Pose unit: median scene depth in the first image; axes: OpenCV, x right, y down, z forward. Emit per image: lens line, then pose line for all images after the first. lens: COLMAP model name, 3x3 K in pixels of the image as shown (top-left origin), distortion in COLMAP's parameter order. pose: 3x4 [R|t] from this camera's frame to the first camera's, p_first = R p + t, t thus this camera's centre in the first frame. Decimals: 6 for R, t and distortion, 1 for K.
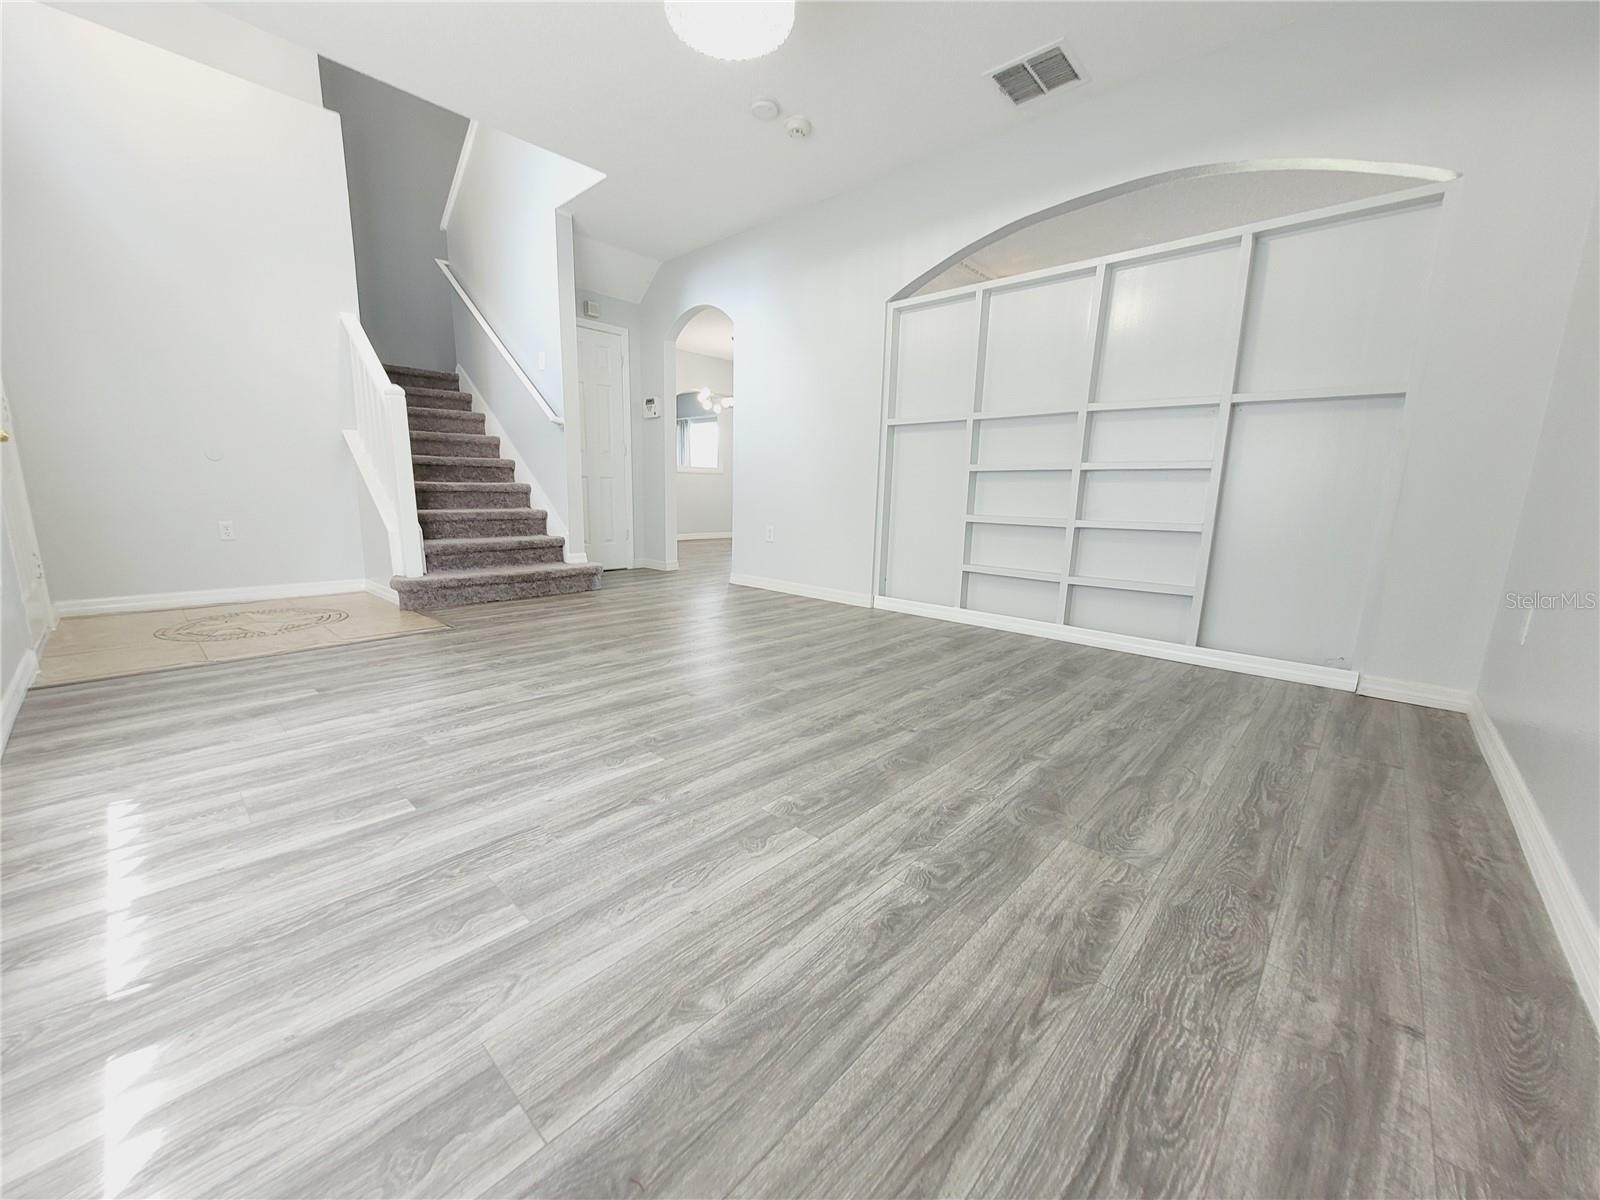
lens RADIAL K [[622.1, 0, 777.9], [0, 622.1, 608.3], [0, 0, 1]] dist [-0.002117, -0.000641]
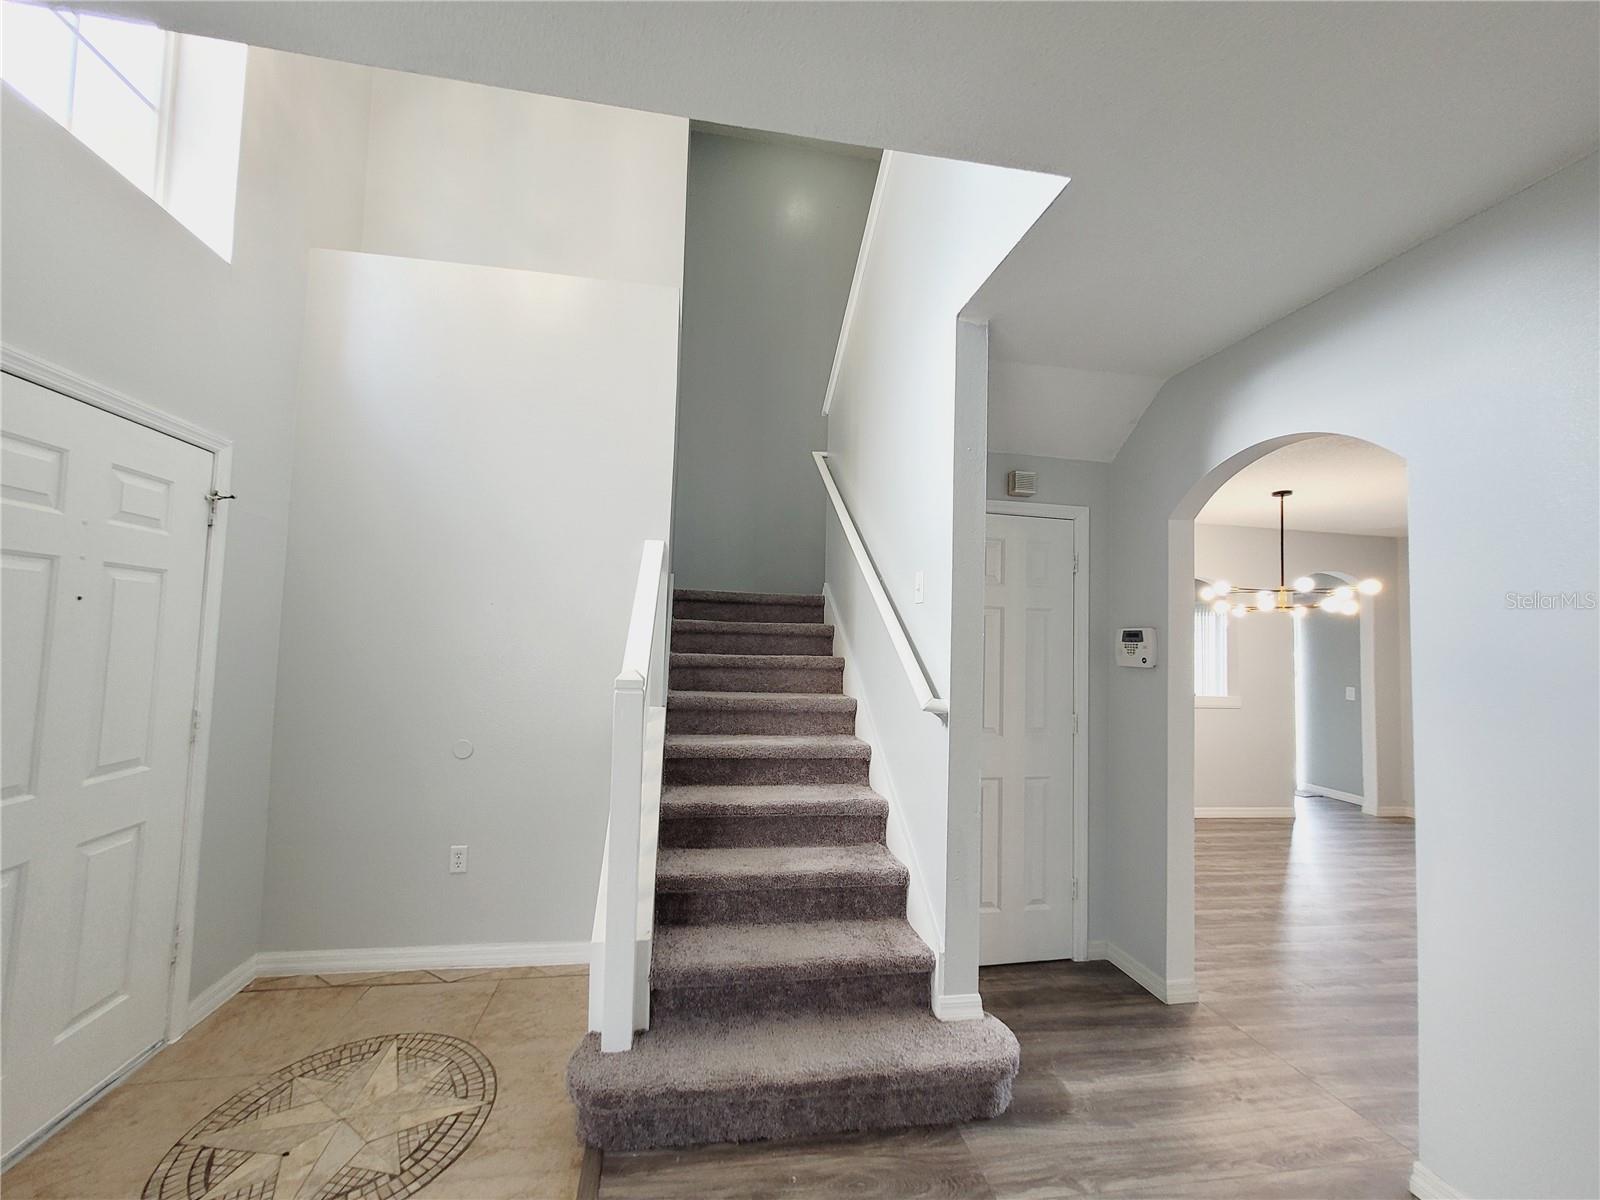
lens RADIAL K [[625.6, 0, 793.8], [0, 625.6, 608.7], [0, 0, 1]] dist [0.000037, -0.000070]
pose [[0.804256, -0.028208, -0.593613, -0.132350], [-0.126204, 0.967983, -0.216985, -0.222207], [0.580728, 0.249428, 0.774946, 0.469283]]
